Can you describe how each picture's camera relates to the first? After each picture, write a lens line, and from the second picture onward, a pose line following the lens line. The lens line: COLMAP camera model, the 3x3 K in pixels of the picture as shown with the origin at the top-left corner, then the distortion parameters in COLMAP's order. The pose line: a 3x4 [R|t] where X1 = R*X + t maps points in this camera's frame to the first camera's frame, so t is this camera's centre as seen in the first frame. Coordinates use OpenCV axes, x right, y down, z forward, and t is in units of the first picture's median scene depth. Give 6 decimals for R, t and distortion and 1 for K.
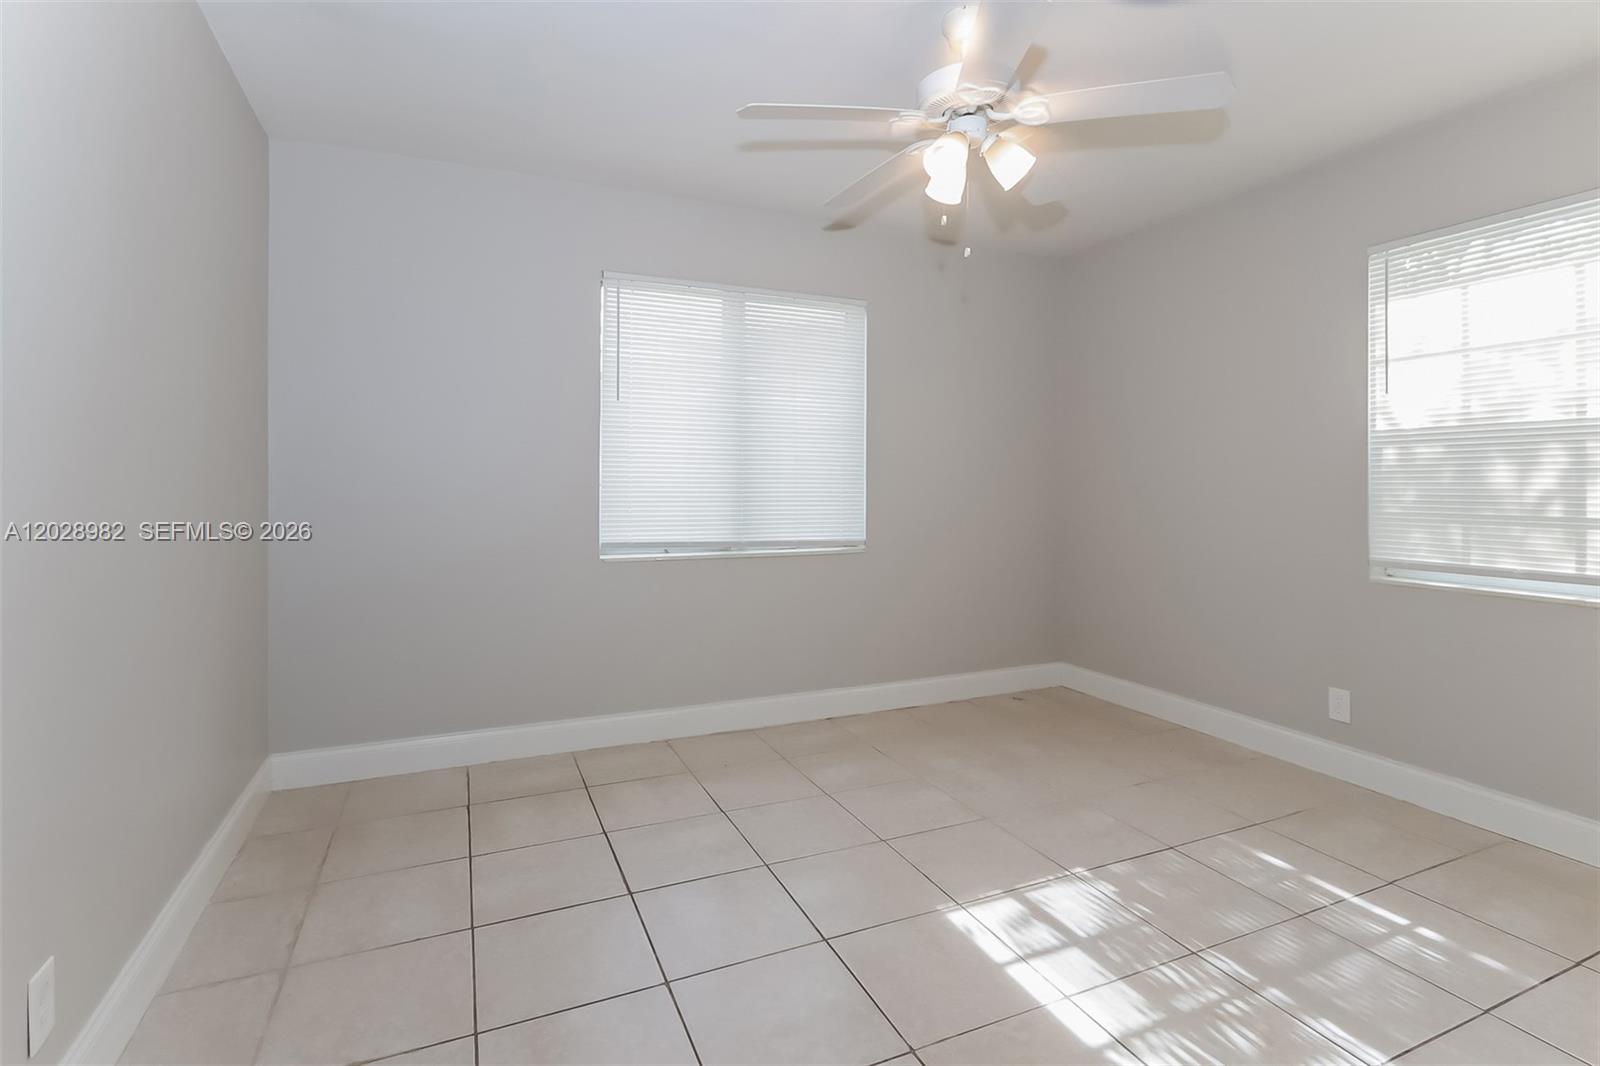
lens RADIAL K [[762.9, 0, 798.4], [0, 762.9, 498.3], [0, 0, 1]] dist [0.001257, 0.000558]
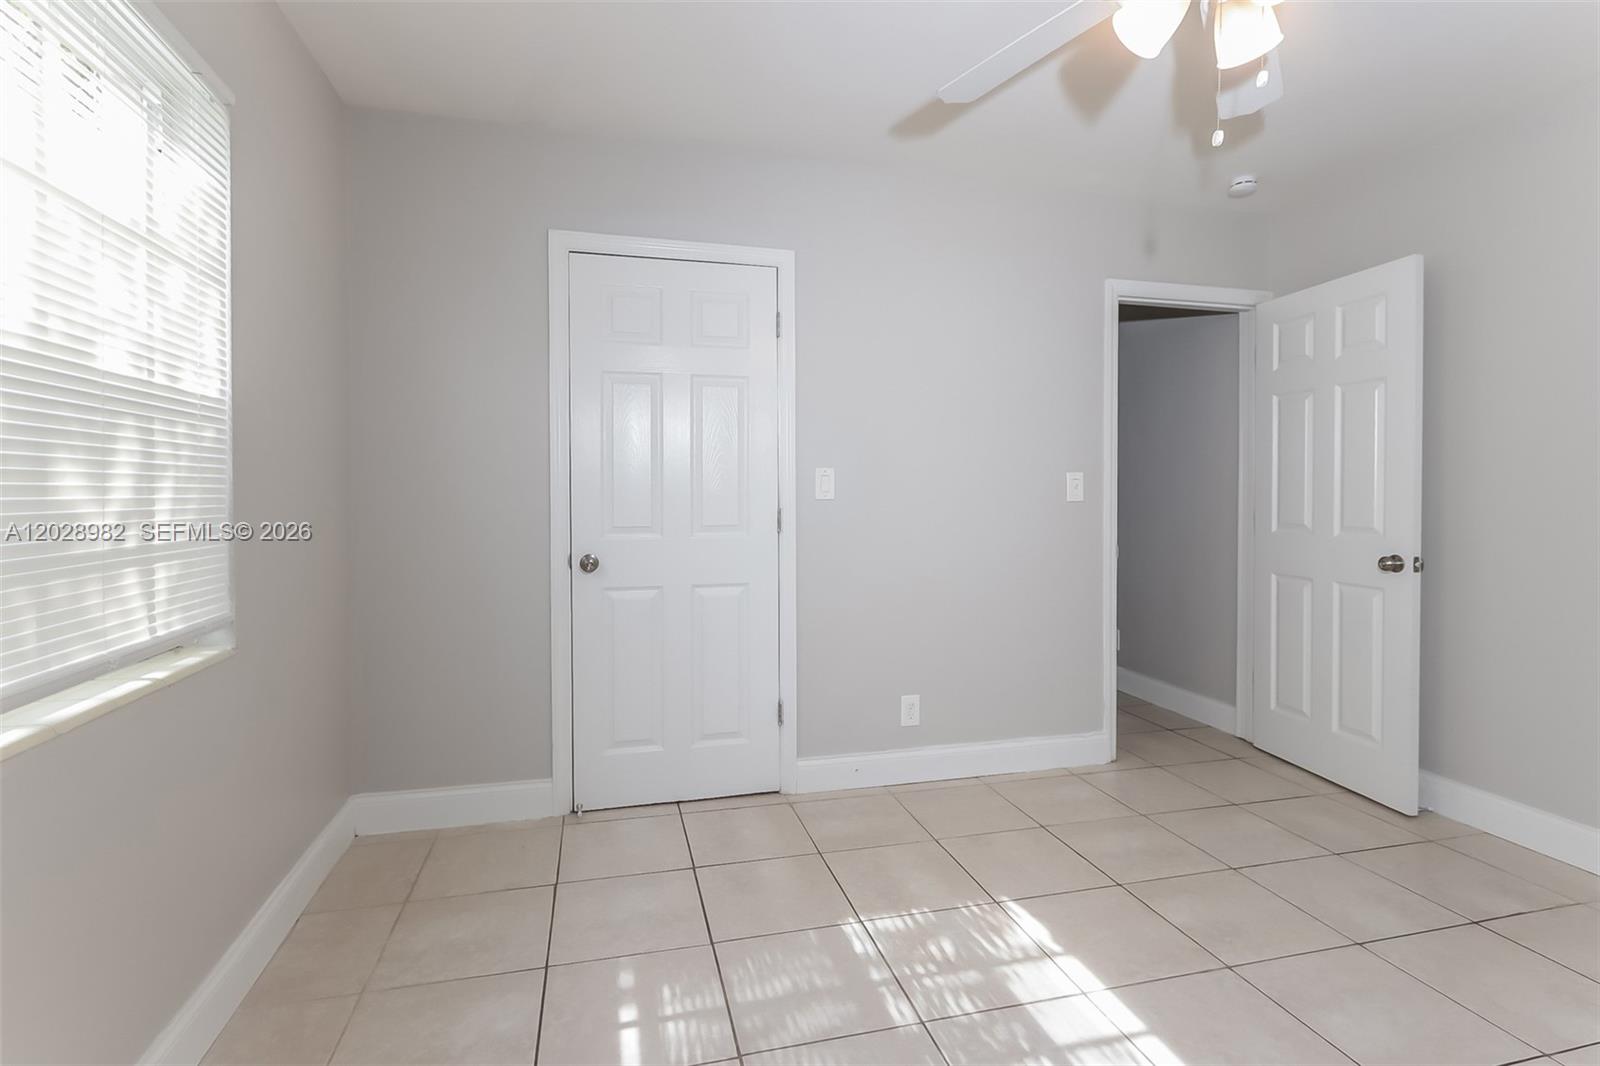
lens RADIAL K [[762.9, 0, 798.4], [0, 762.9, 498.3], [0, 0, 1]] dist [0.001257, 0.000558]
pose [[-0.986513, -0.005317, 0.163598, 0.542732], [-0.002947, 0.999887, 0.014729, -0.030790], [-0.163658, 0.014048, -0.986417, 1.984056]]
